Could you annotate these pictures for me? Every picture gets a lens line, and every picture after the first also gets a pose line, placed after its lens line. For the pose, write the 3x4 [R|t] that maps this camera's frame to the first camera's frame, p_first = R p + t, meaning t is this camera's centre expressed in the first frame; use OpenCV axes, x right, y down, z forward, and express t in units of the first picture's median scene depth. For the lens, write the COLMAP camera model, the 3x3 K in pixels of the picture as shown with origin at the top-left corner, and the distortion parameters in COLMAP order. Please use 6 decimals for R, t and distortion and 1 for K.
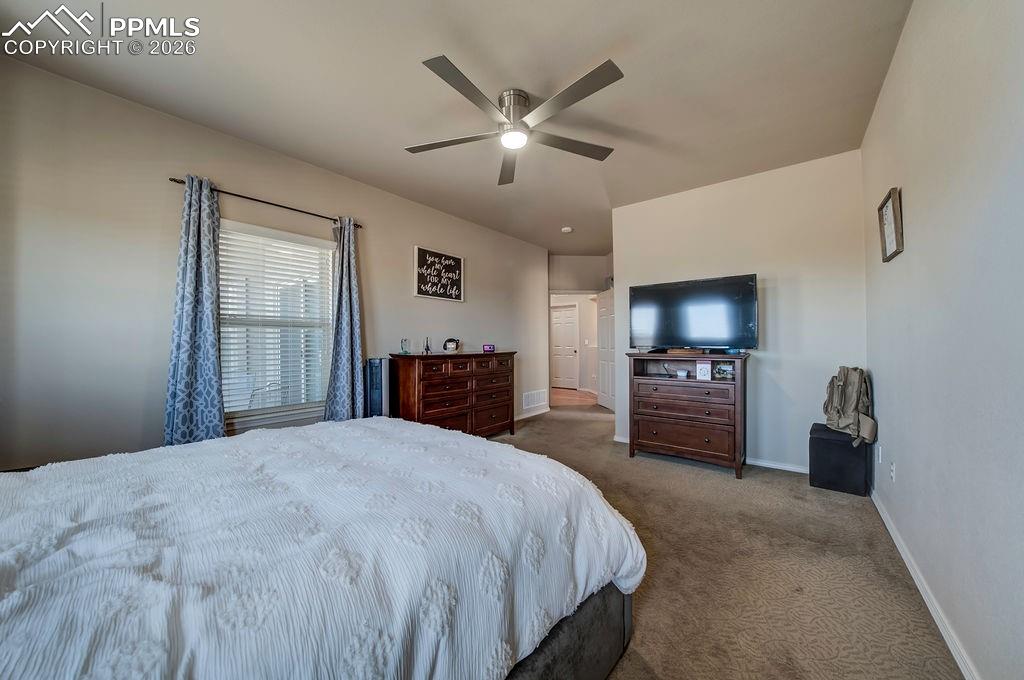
lens RADIAL K [[338.5, 0, 513.5], [0, 338.5, 341.5], [0, 0, 1]] dist [-0.013759, -0.000039]
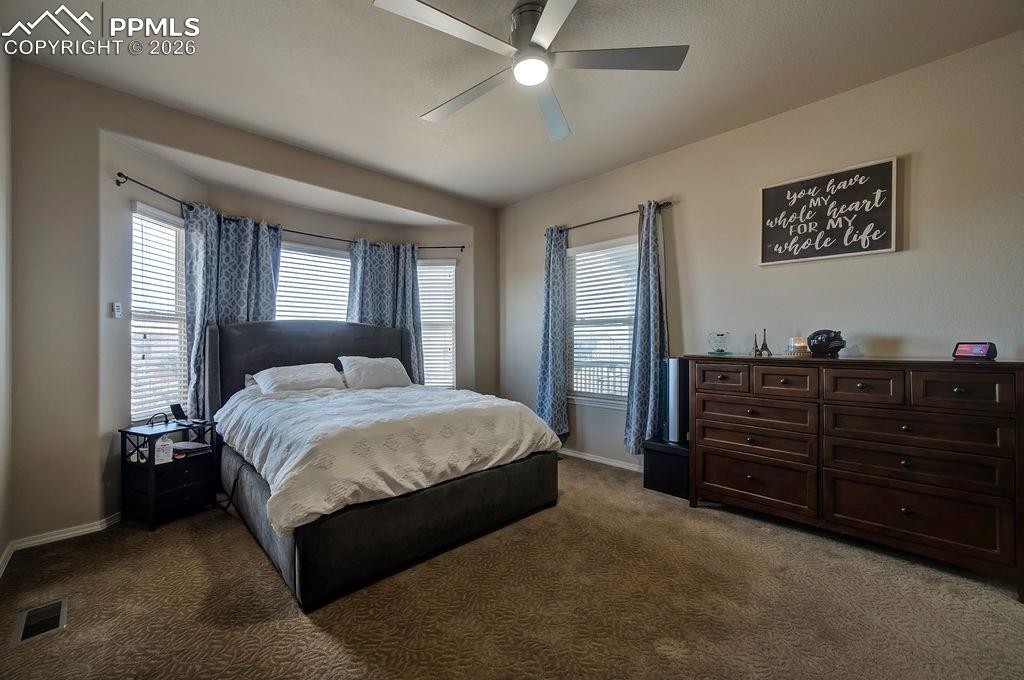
lens RADIAL K [[397.6, 0, 492.8], [0, 397.6, 347.4], [0, 0, 1]] dist [-0.008563, 0.000686]
pose [[-0.101890, 0.009700, -0.994748, 0.487825], [-0.000606, 0.999952, 0.009813, 0.013380], [0.994796, 0.001603, -0.101879, 0.533060]]
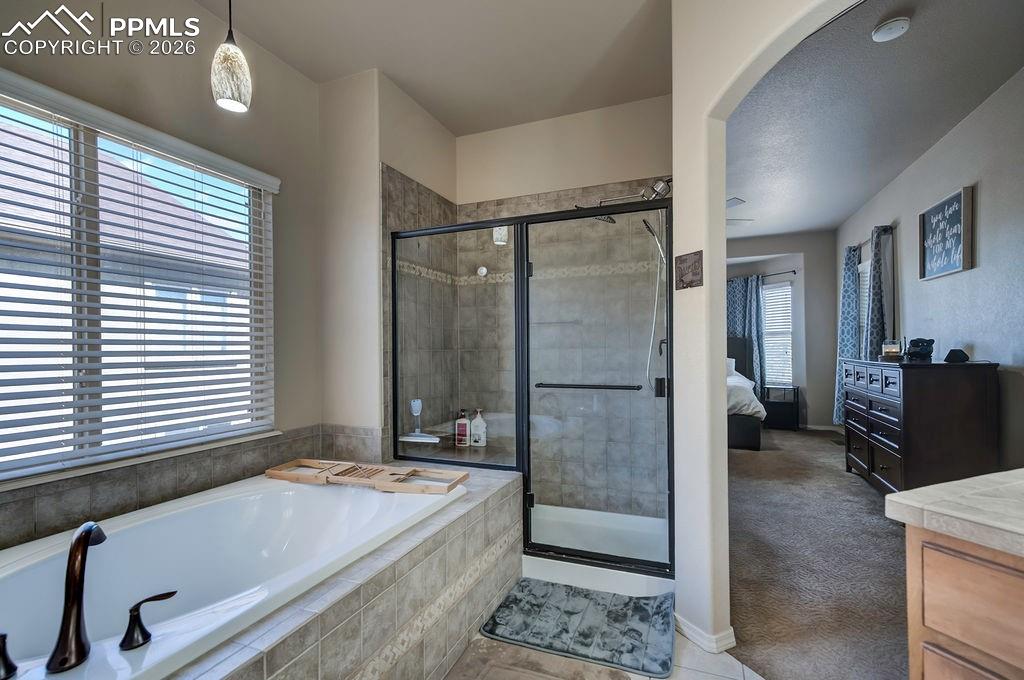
lens RADIAL K [[453.5, 0, 517.2], [0, 453.5, 352.7], [0, 0, 1]] dist [0.004525, 0.003508]
pose [[-0.946947, 0.013199, -0.321118, 0.826147], [0.010768, 0.999898, 0.009343, 0.003880], [0.321209, 0.005390, -0.946993, 1.565985]]
